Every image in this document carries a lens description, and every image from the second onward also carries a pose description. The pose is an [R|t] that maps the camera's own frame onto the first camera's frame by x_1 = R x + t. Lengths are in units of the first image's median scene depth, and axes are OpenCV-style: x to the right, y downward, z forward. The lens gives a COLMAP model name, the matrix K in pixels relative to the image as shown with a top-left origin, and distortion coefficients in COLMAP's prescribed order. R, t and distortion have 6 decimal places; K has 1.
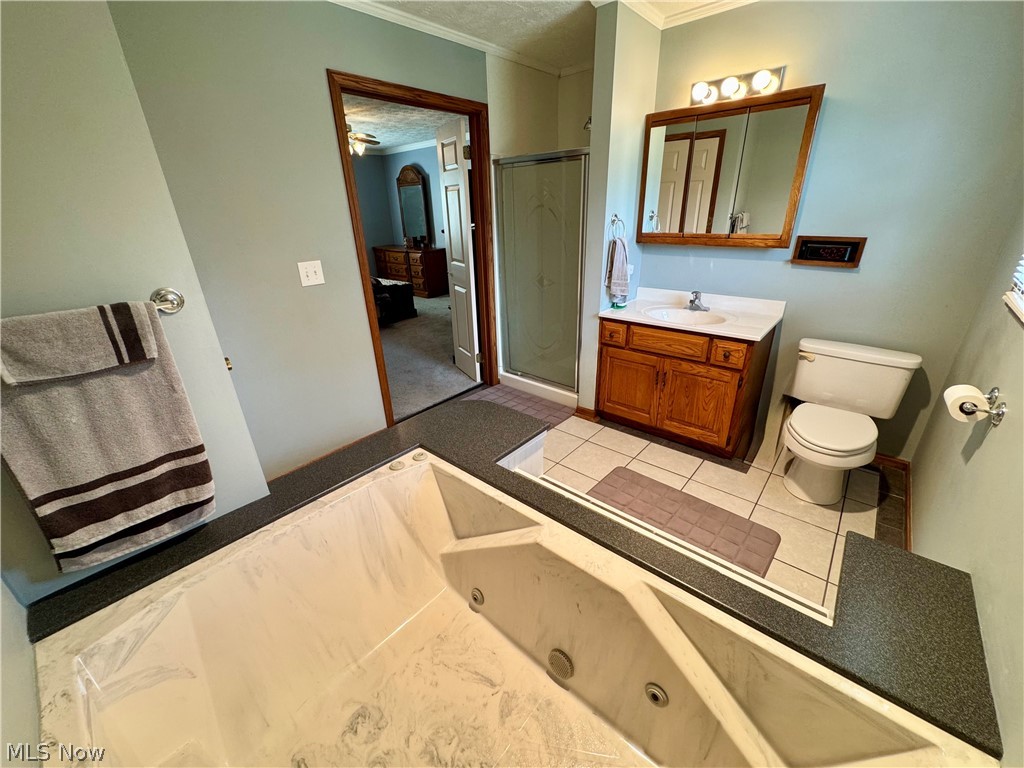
lens RADIAL K [[410.7, 0, 512.3], [0, 410.7, 377.2], [0, 0, 1]] dist [-0.000088, -0.000252]
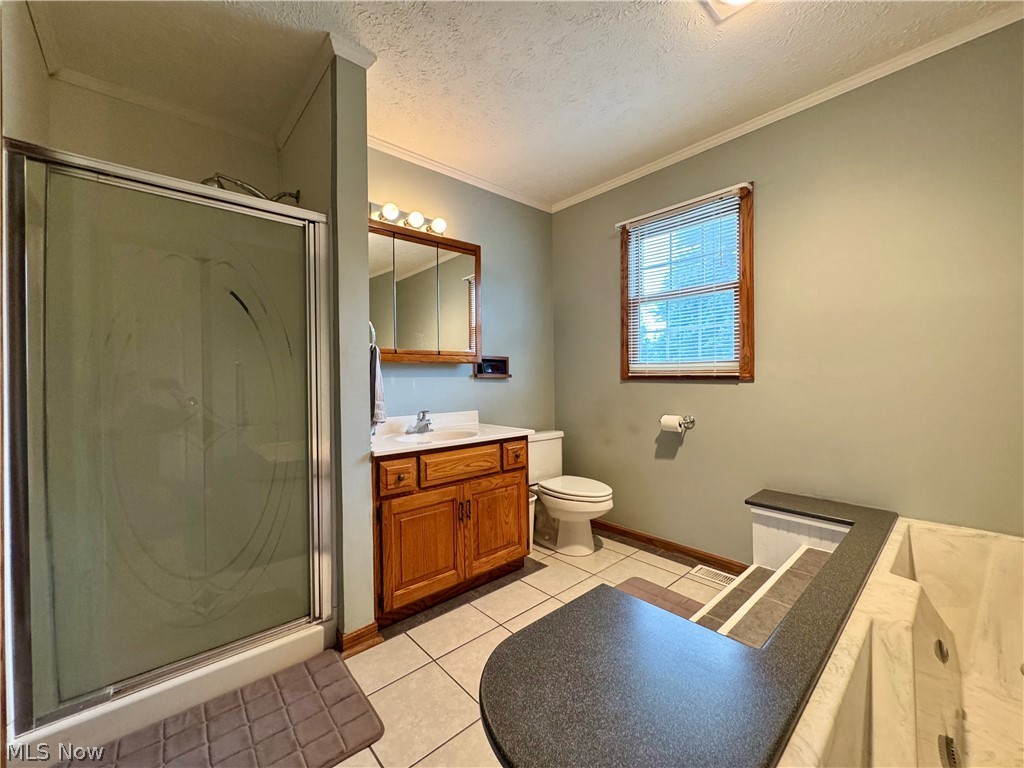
lens RADIAL K [[410.7, 0, 512.3], [0, 410.7, 383.7], [0, 0, 1]] dist [-0.000088, -0.000252]
pose [[0.132435, 0.018696, 0.991015, -0.419831], [0.391711, 0.917448, -0.069655, -0.131353], [-0.910507, 0.397416, 0.114179, 0.727469]]
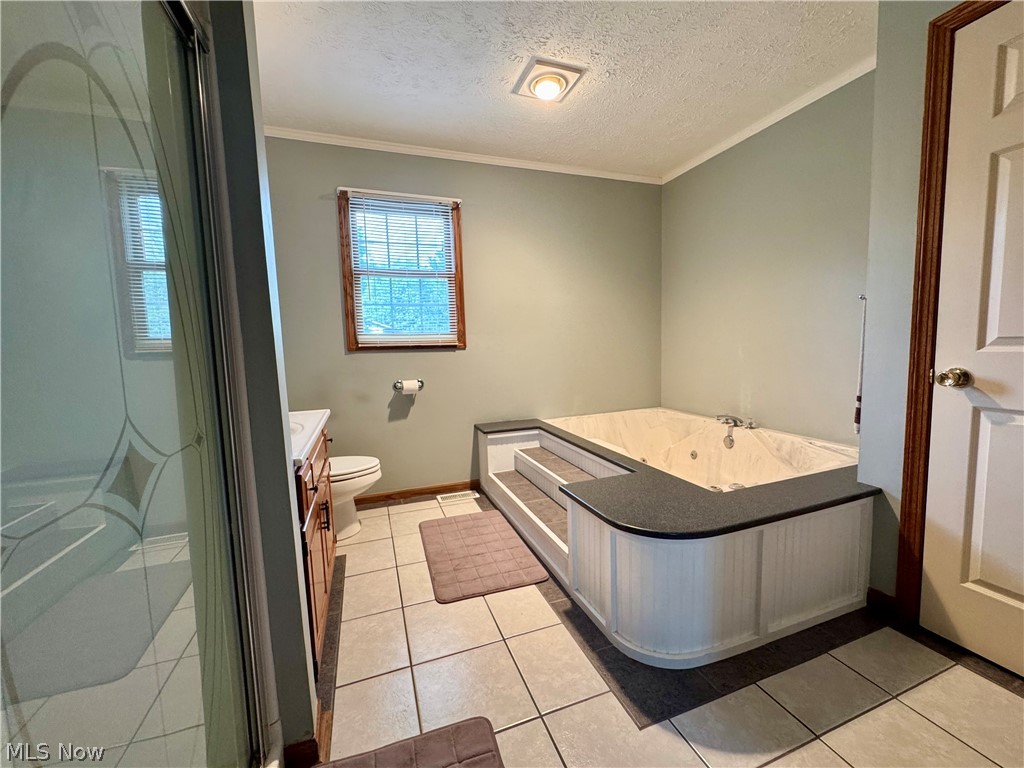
lens RADIAL K [[410.7, 0, 509.8], [0, 410.7, 383.6], [0, 0, 1]] dist [-0.000088, -0.000252]
pose [[-0.871783, 0.011903, 0.489747, -0.190803], [0.243095, 0.878450, 0.411375, -0.370730], [-0.425322, 0.477685, -0.768712, 1.278814]]
